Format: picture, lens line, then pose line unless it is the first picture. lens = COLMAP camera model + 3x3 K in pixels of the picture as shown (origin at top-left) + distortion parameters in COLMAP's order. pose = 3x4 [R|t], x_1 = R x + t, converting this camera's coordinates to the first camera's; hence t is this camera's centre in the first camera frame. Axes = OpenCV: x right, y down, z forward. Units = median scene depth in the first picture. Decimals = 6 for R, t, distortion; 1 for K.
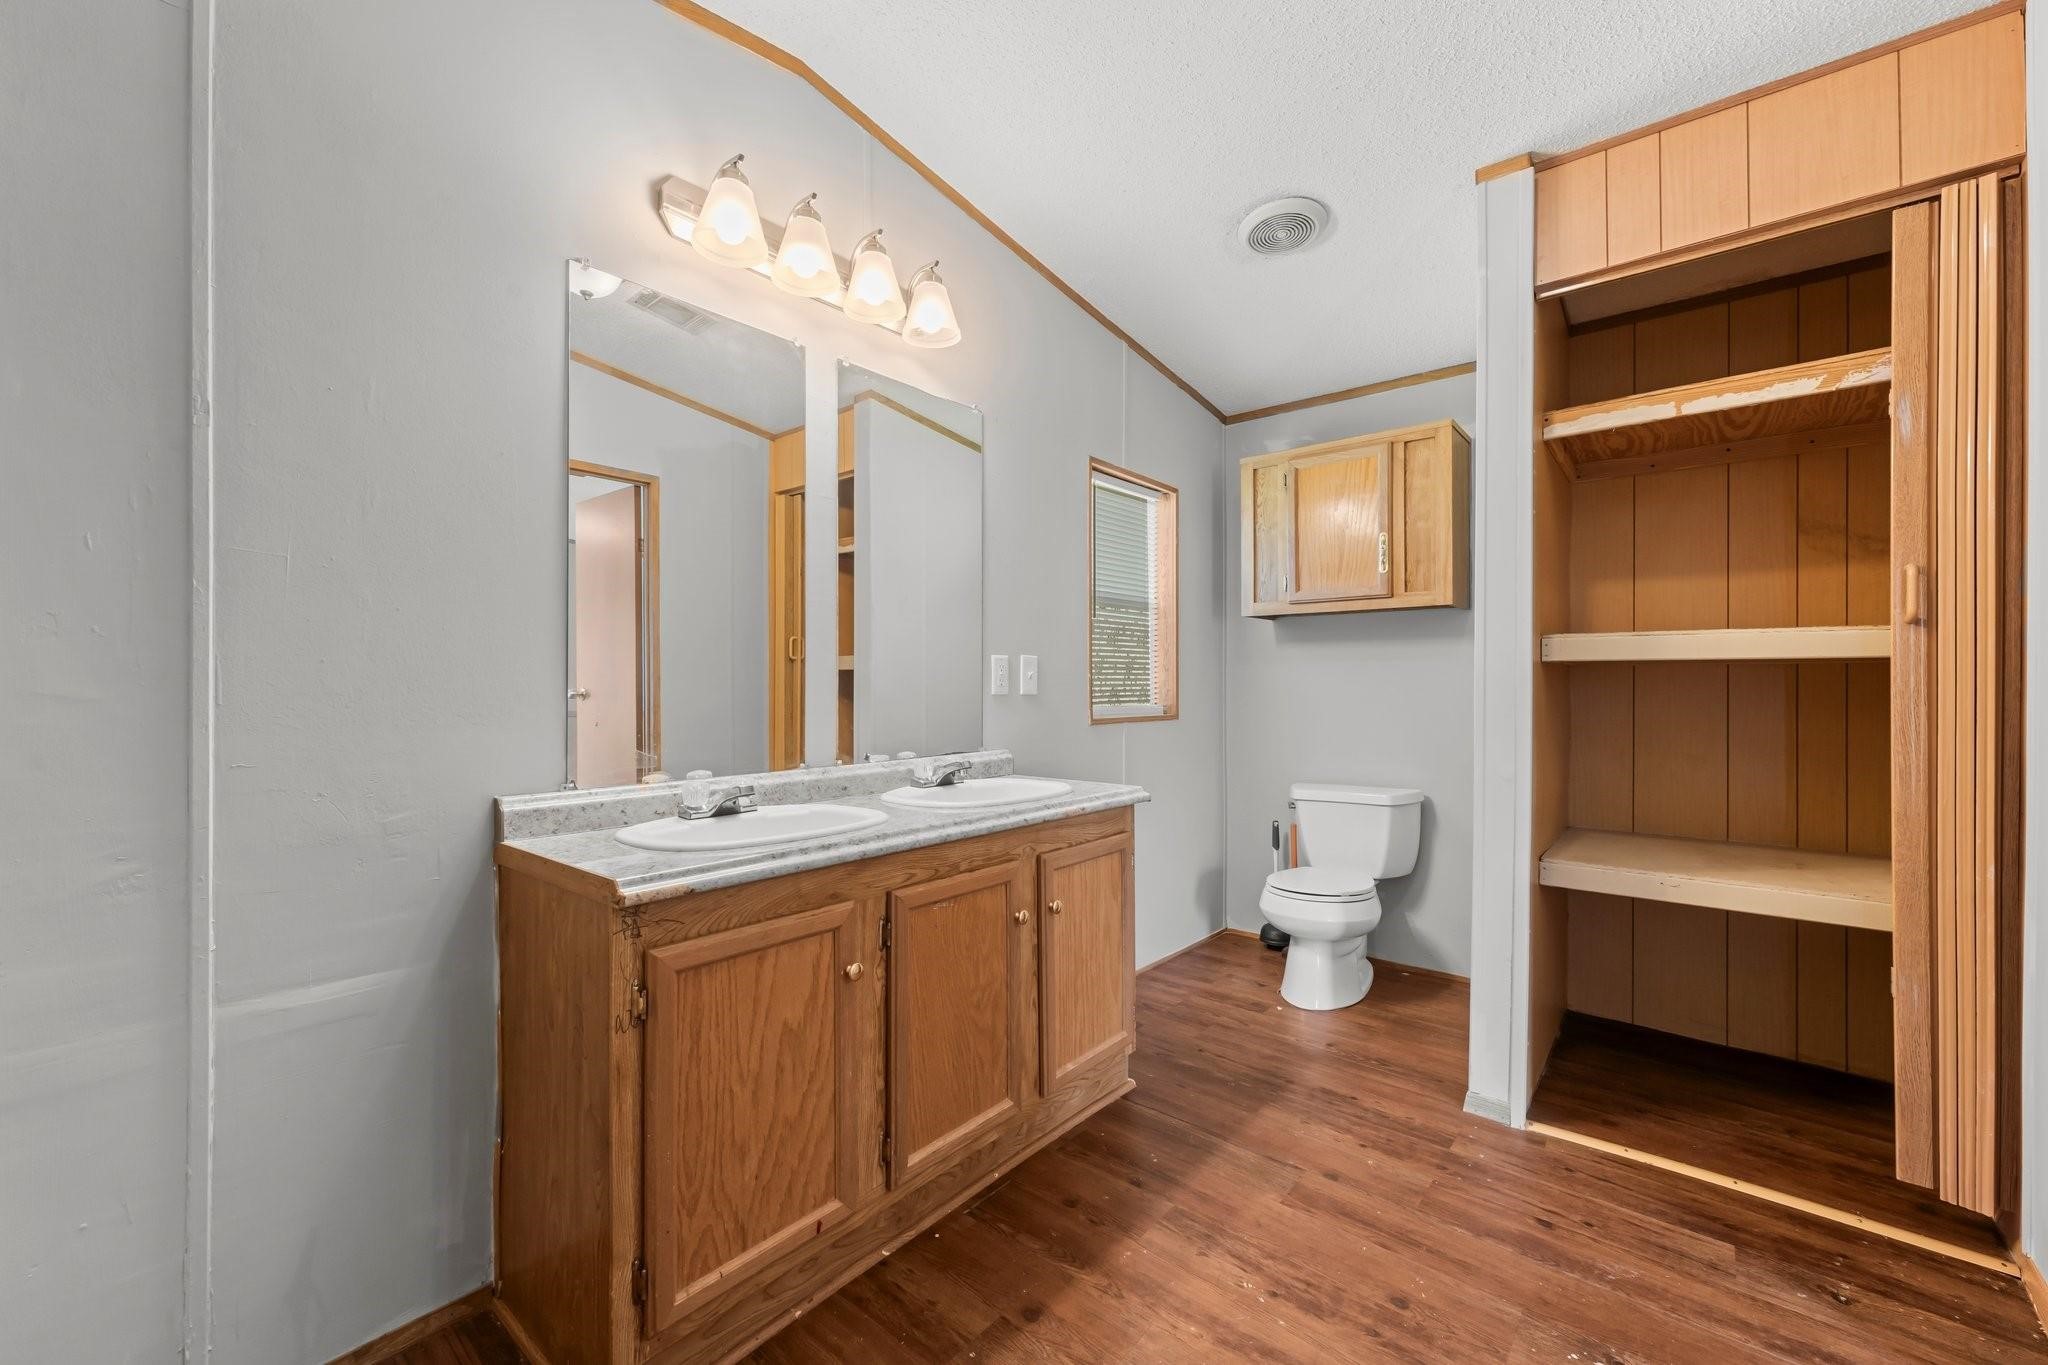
lens RADIAL K [[810.3, 0, 1006.8], [0, 810.3, 681.5], [0, 0, 1]] dist [0.000297, 0.000152]
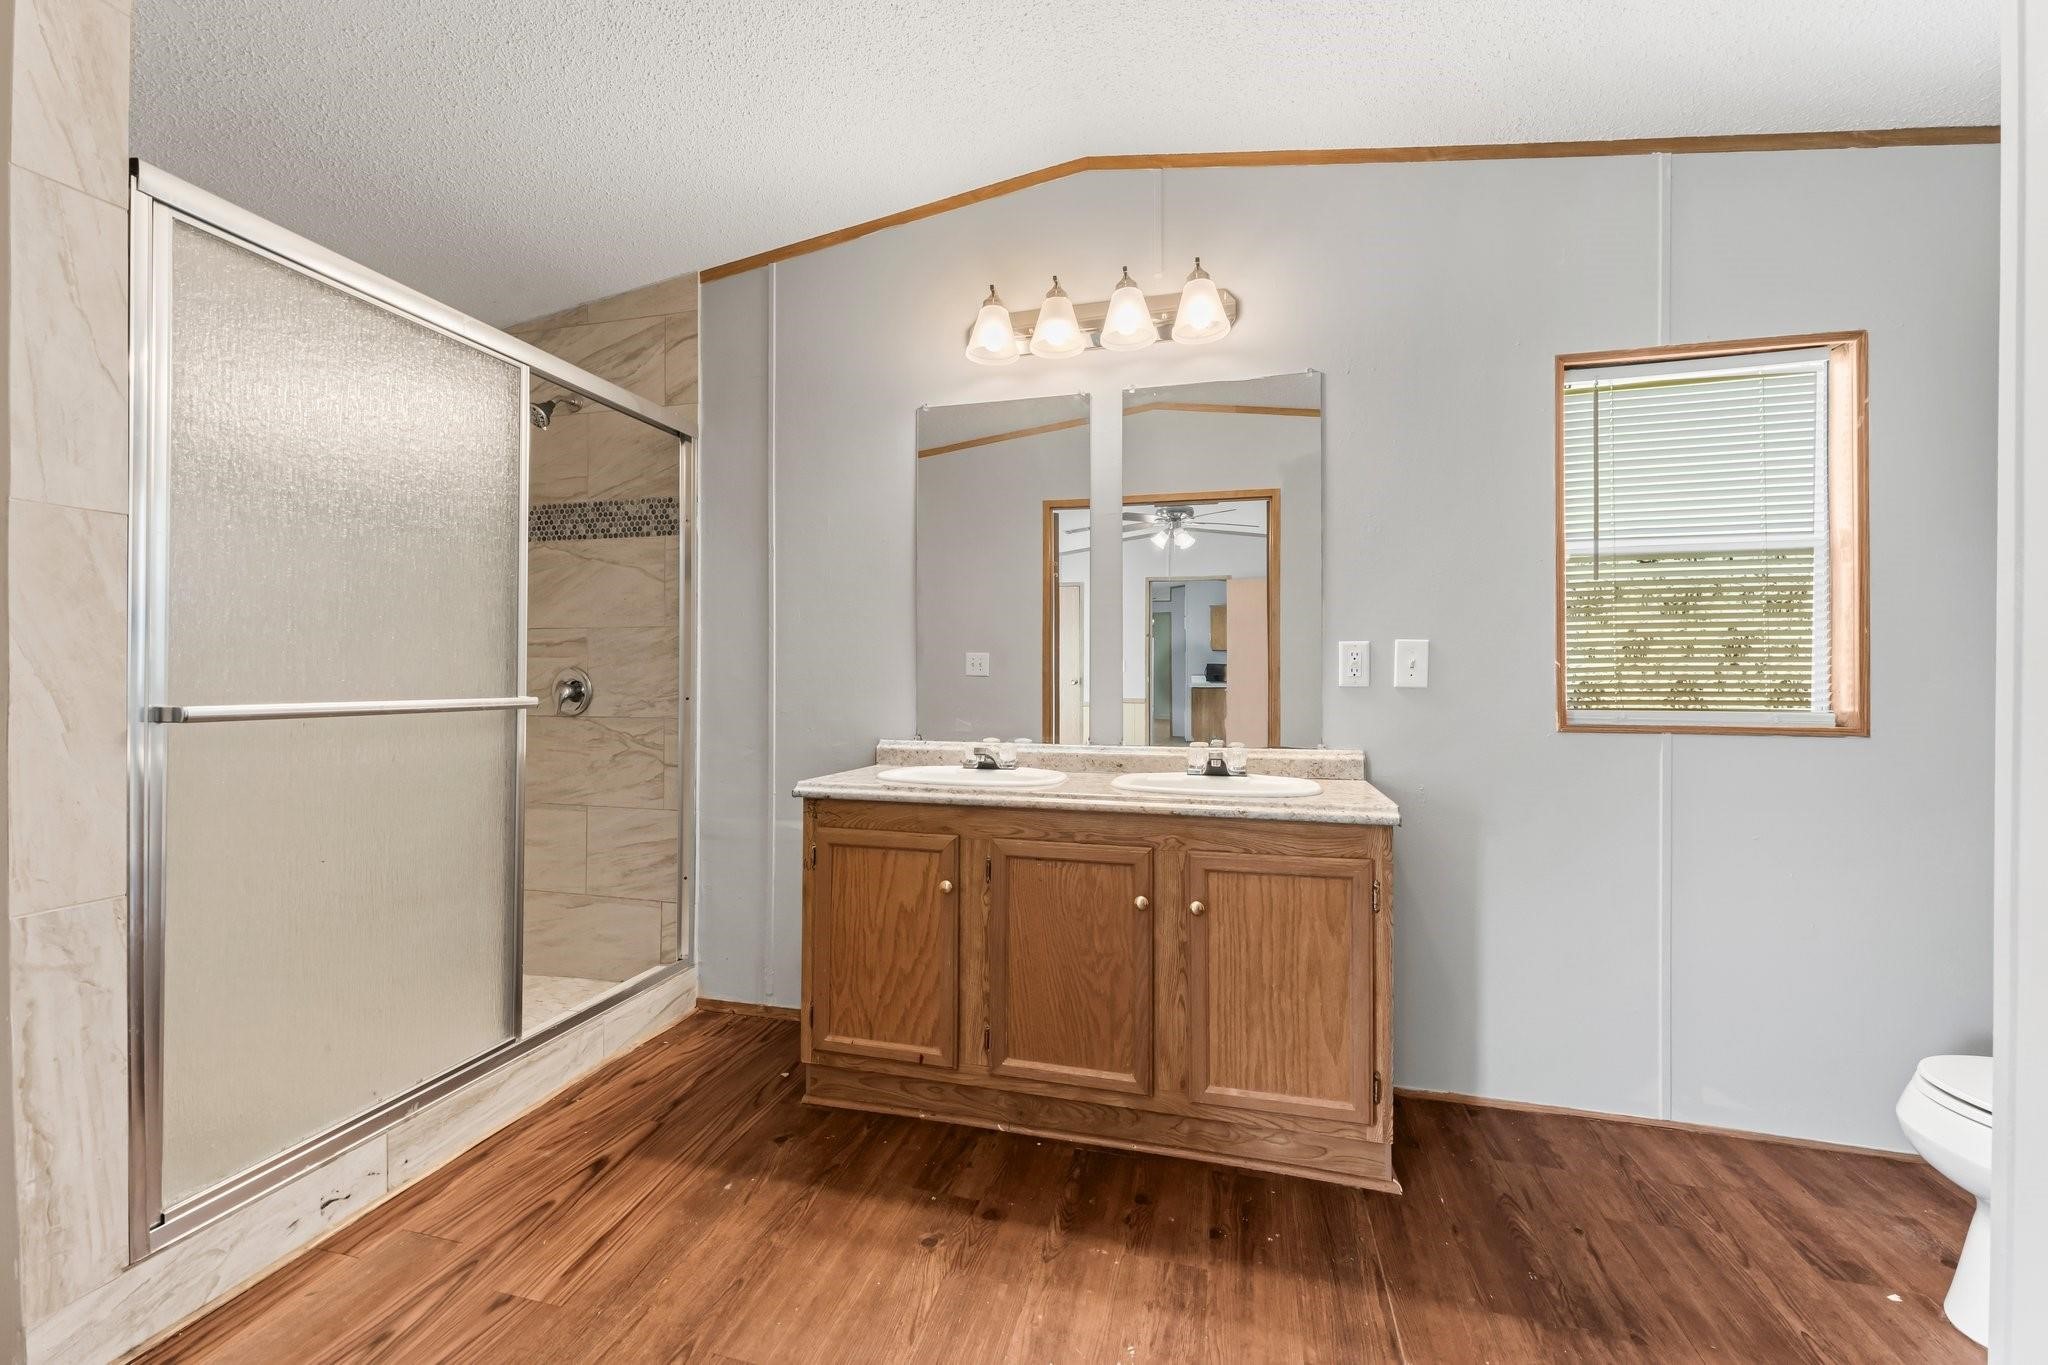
lens RADIAL K [[810.3, 0, 1016.6], [0, 810.3, 678.2], [0, 0, 1]] dist [0.000297, 0.000152]
pose [[0.438834, 0.000023, -0.898568, 0.871719], [-0.000089, 1.000000, -0.000018, 0.010509], [0.898568, 0.000088, 0.438834, 0.420050]]
